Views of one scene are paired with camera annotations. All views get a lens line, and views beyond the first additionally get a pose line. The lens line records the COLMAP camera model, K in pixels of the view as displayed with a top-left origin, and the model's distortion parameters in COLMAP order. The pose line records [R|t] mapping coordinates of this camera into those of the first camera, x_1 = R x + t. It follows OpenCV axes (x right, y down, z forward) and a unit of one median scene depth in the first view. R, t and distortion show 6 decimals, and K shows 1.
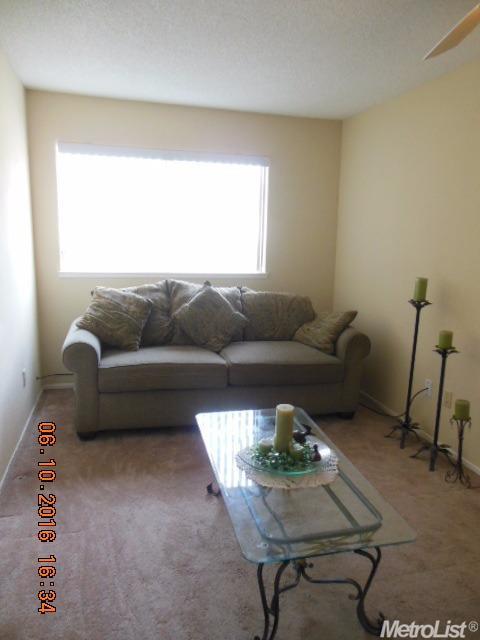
lens RADIAL K [[479.3, 0, 242.0], [0, 479.3, 326.3], [0, 0, 1]] dist [-0.066912, 0.074378]
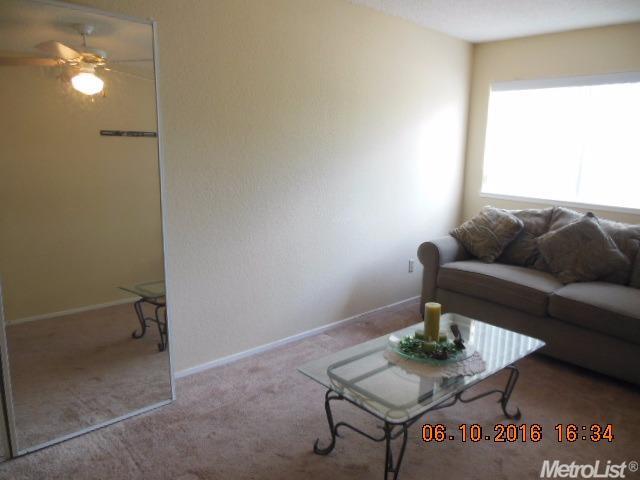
lens RADIAL K [[479.3, 0, 324.9], [0, 479.3, 236.0], [0, 0, 1]] dist [-0.066912, 0.074378]
pose [[0.465414, 0.143612, -0.873364, 0.523364], [-0.190374, 0.979896, 0.059680, -0.005039], [0.864377, 0.138490, 0.483397, 0.117111]]
